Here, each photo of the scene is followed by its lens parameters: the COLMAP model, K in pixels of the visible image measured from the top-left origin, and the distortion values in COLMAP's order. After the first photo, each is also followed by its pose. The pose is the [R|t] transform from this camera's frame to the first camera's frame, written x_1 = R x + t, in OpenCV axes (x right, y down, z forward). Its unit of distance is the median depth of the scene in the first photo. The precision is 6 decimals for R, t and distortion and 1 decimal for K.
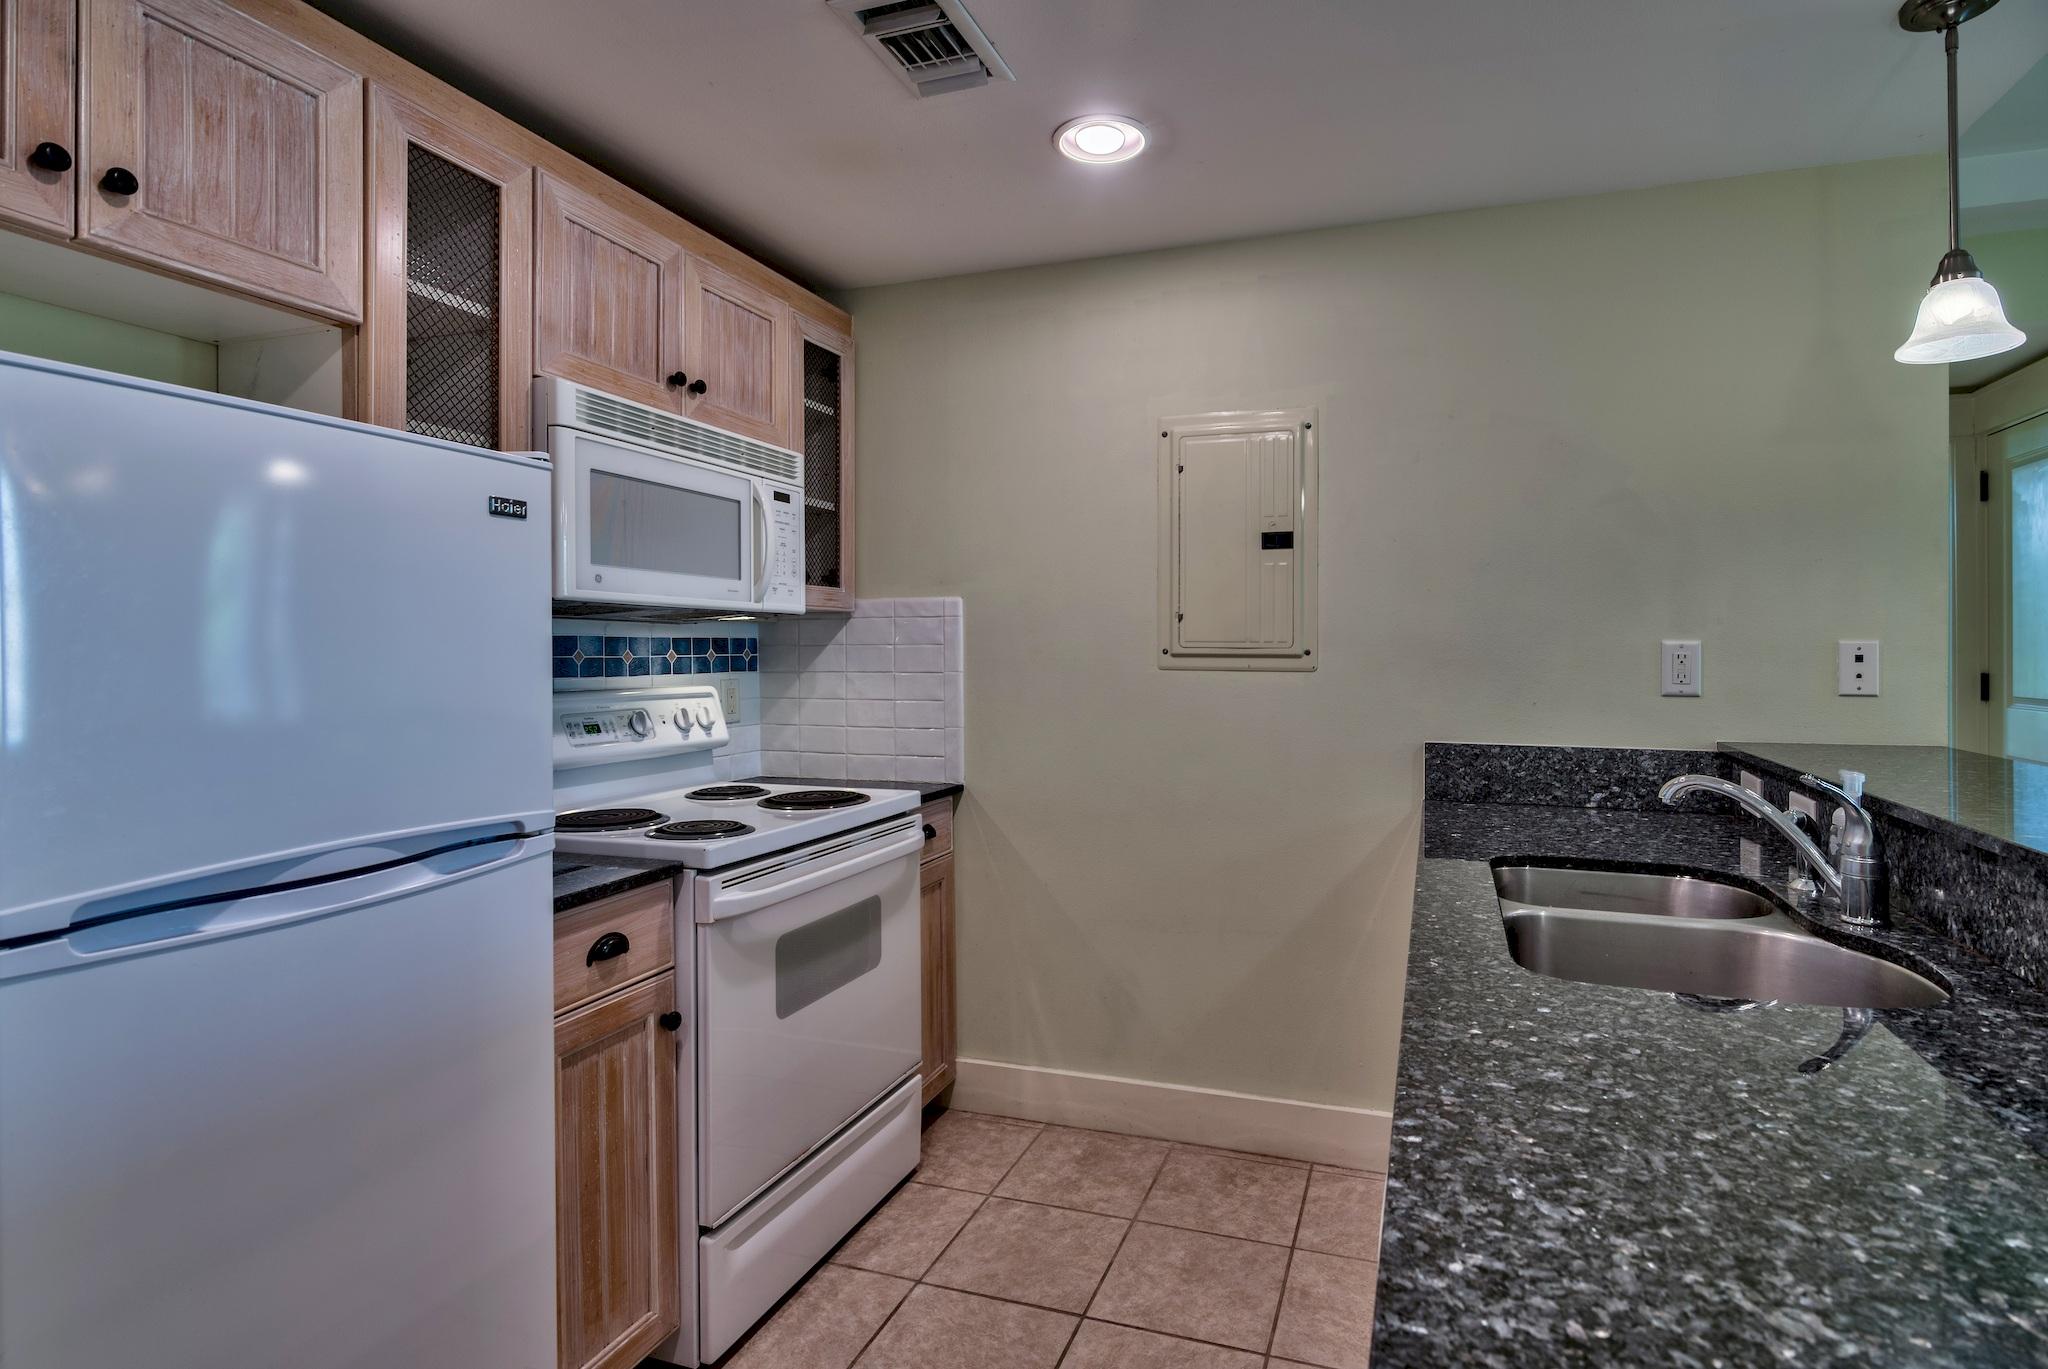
lens RADIAL K [[1027.7, 0, 1093.0], [0, 1027.7, 651.7], [0, 0, 1]] dist [-0.002449, -0.000855]
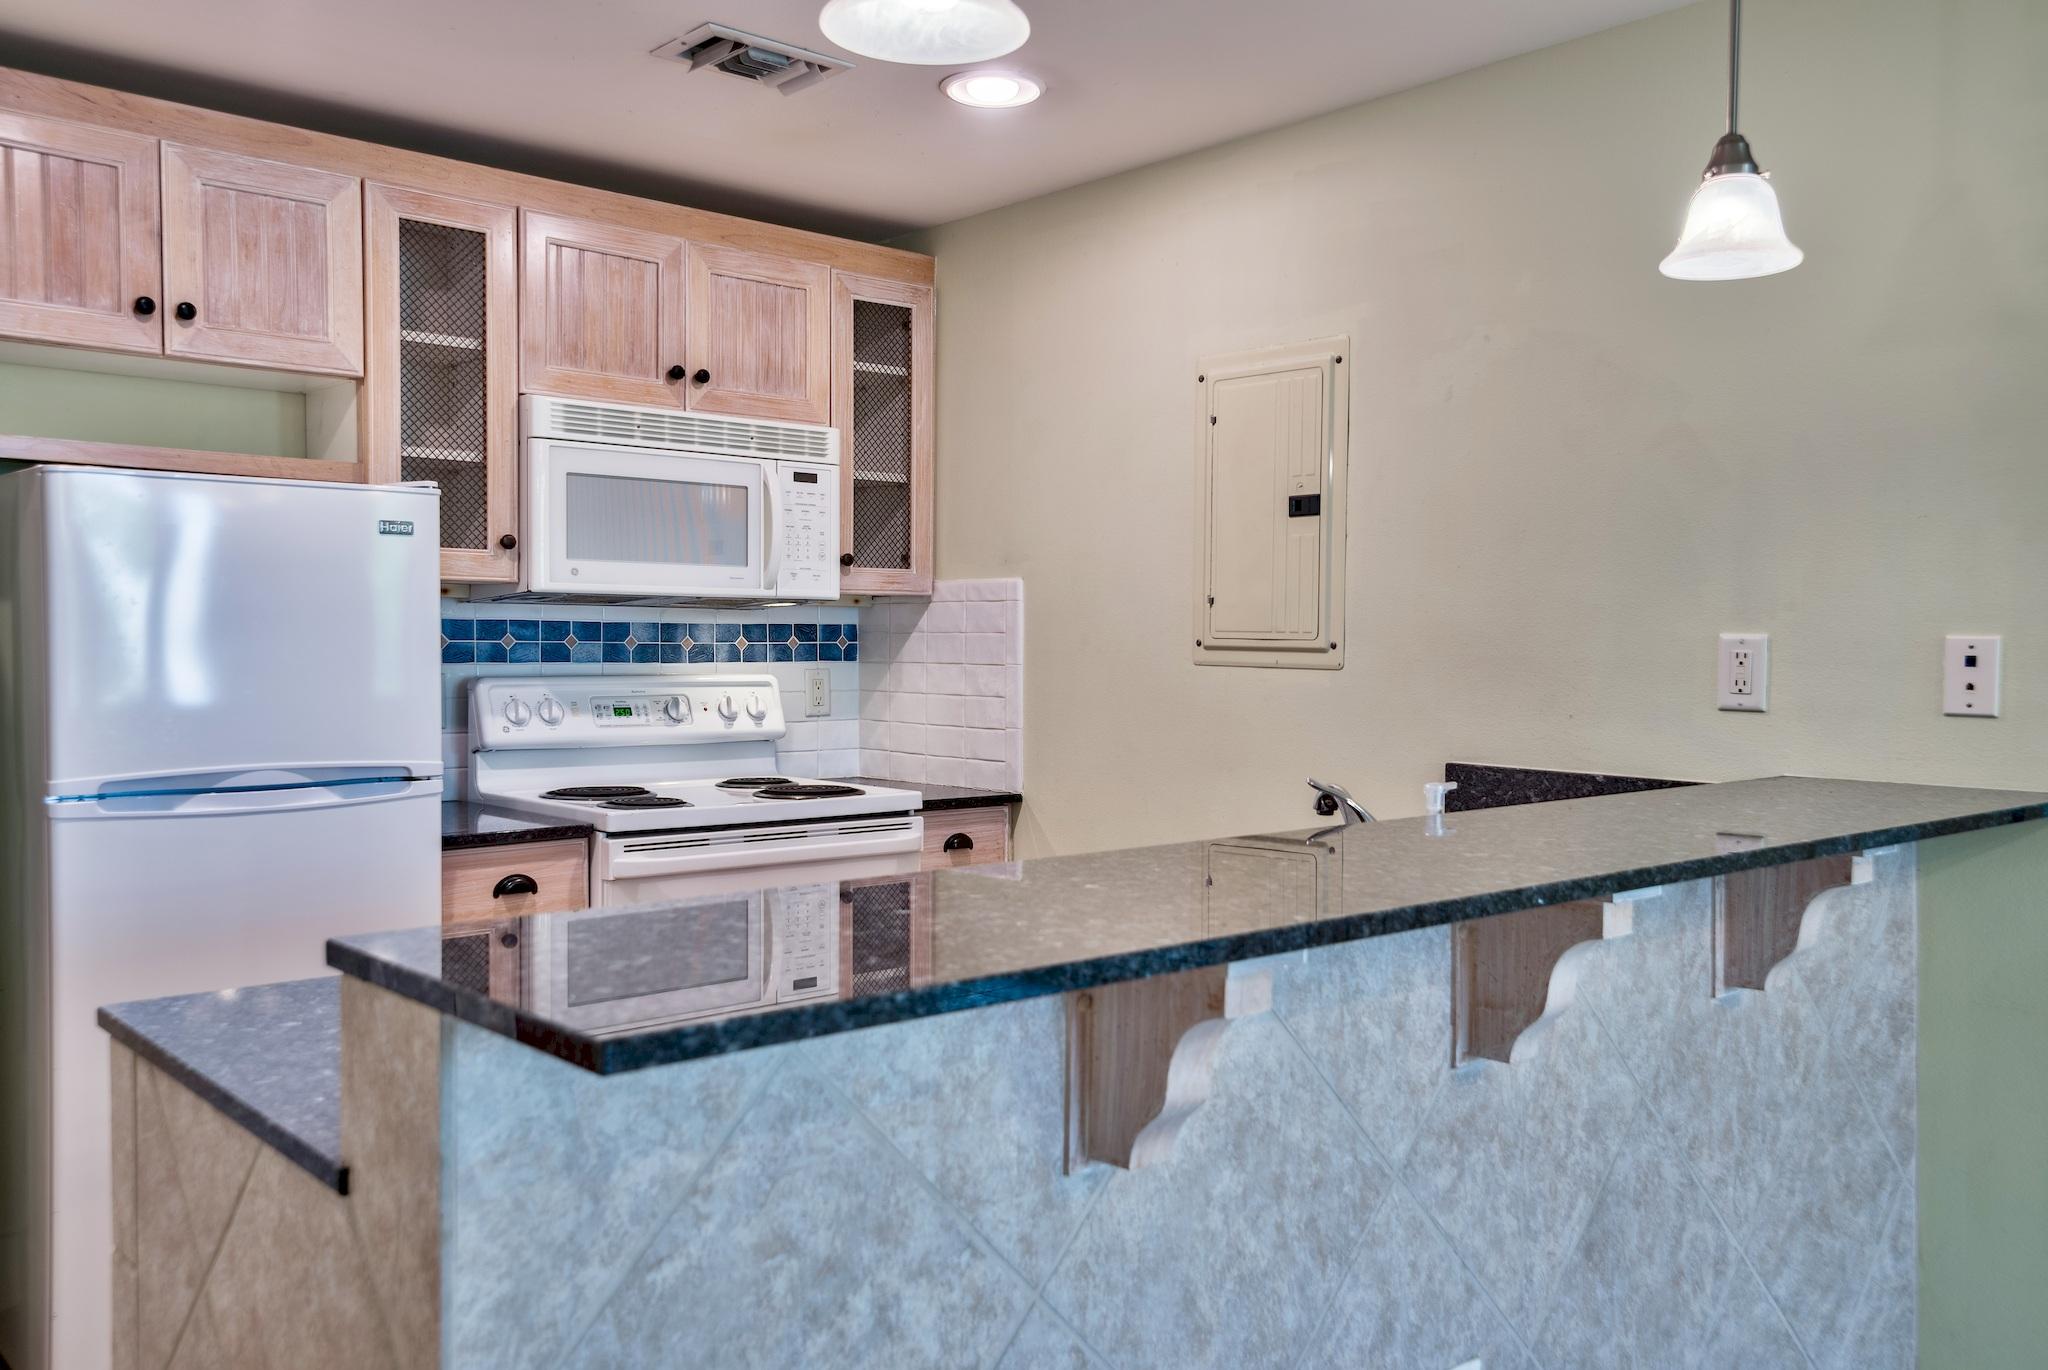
lens RADIAL K [[1702.9, 0, 1022.0], [0, 1702.9, 695.0], [0, 0, 1]] dist [0.055322, 0.007038]
pose [[0.862354, 0.024694, -0.505704, 0.711417], [-0.008430, 0.999372, 0.034424, -0.004900], [0.506236, -0.025423, 0.862020, -0.284233]]
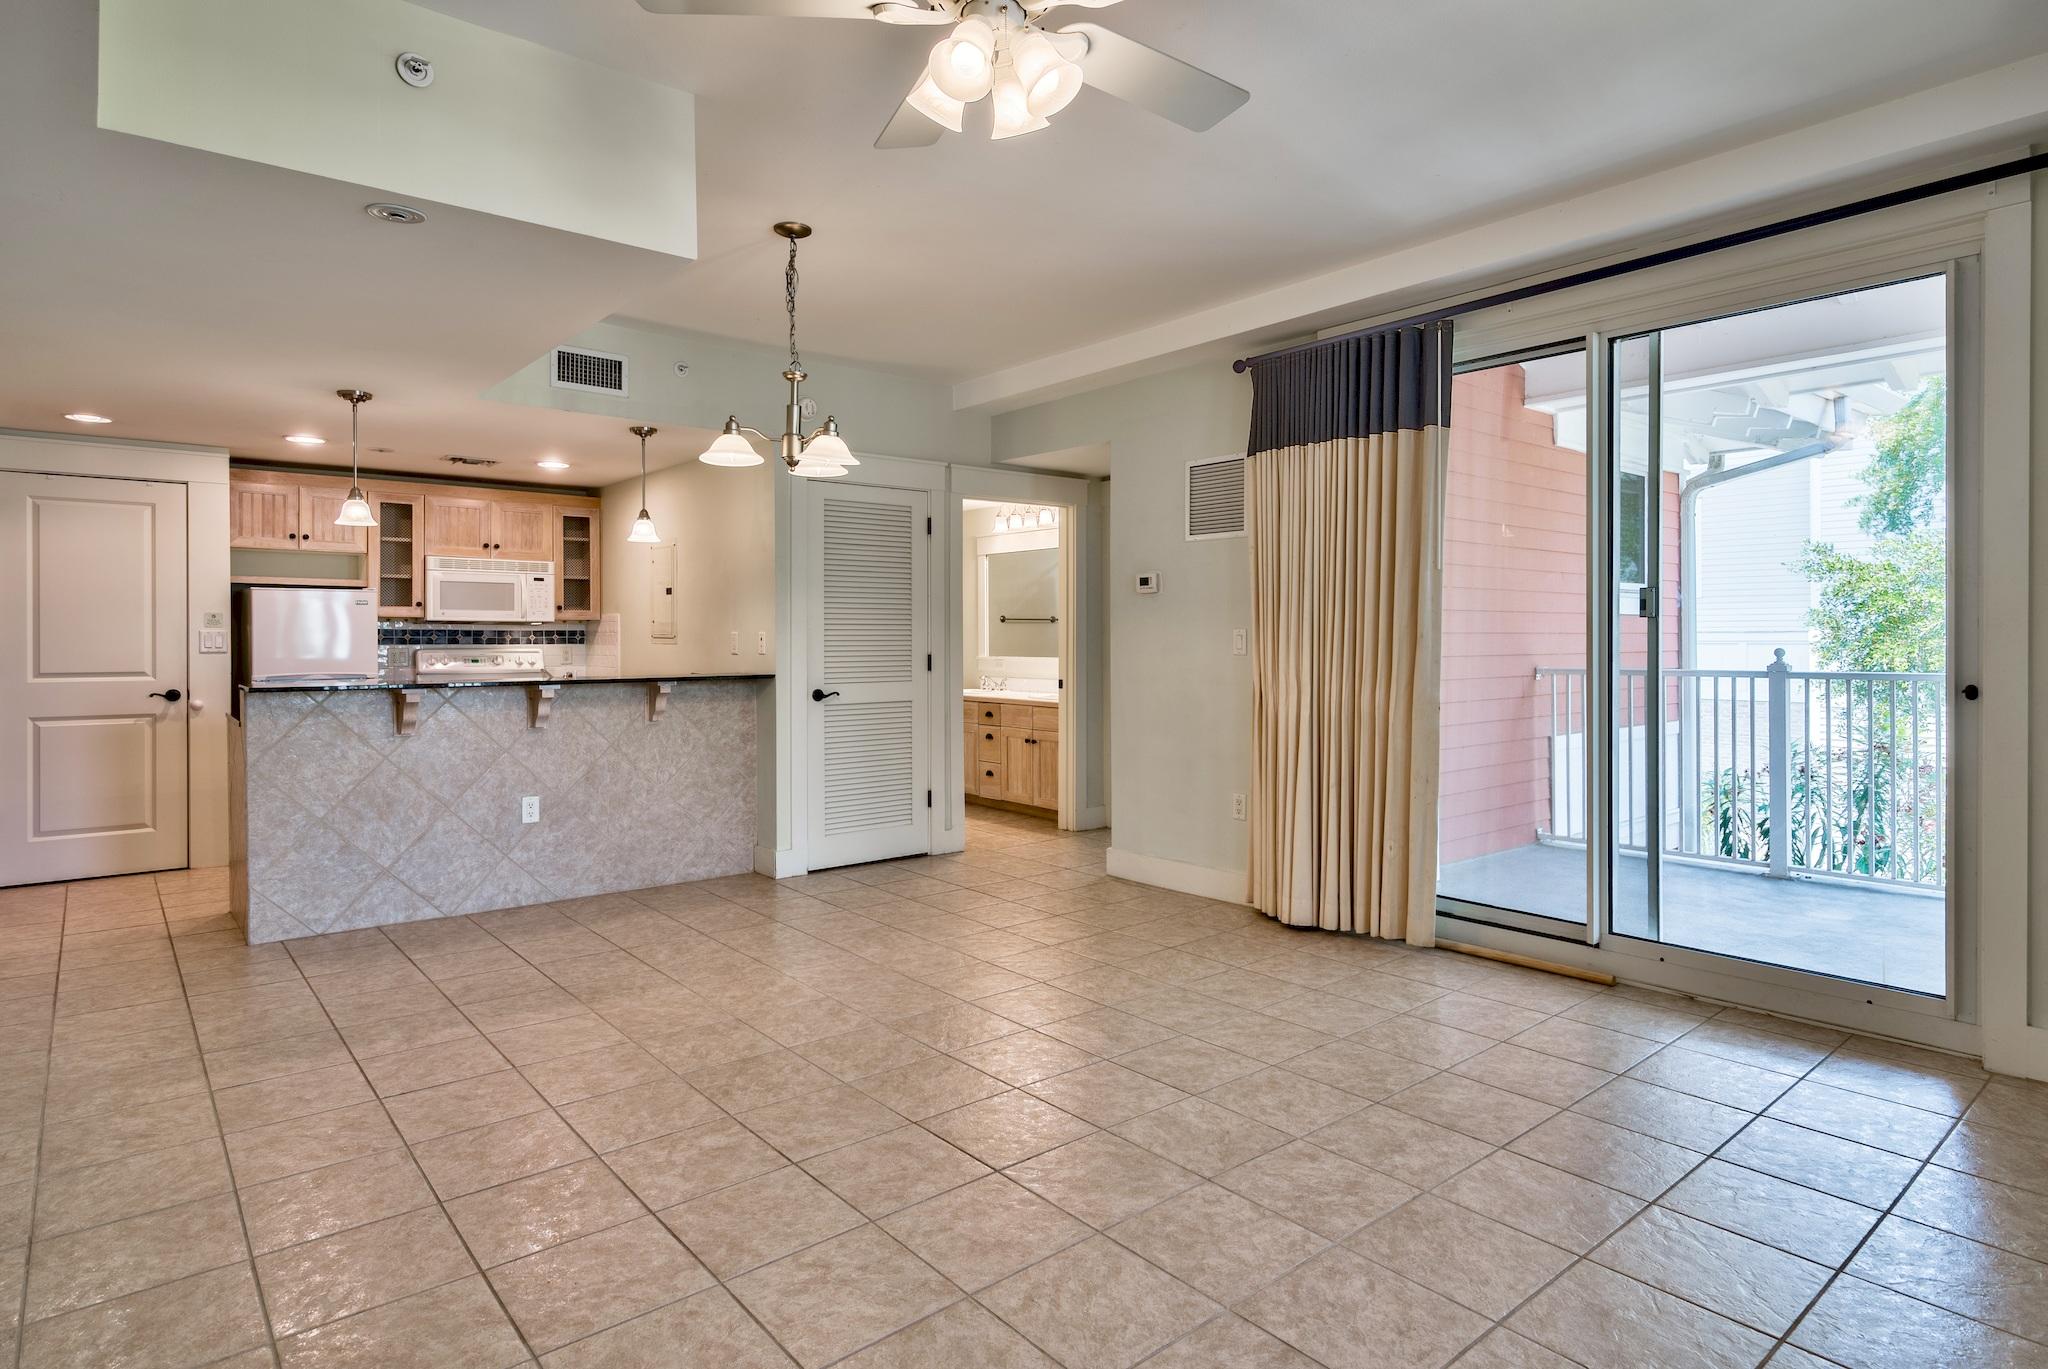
lens RADIAL K [[1117.6, 0, 1022.8], [0, 1117.6, 646.8], [0, 0, 1]] dist [0.002153, 0.000436]
pose [[0.848065, 0.006486, -0.529853, 2.487551], [-0.002792, 0.999966, 0.007772, 0.002770], [0.529886, -0.005112, 0.848054, -0.886284]]
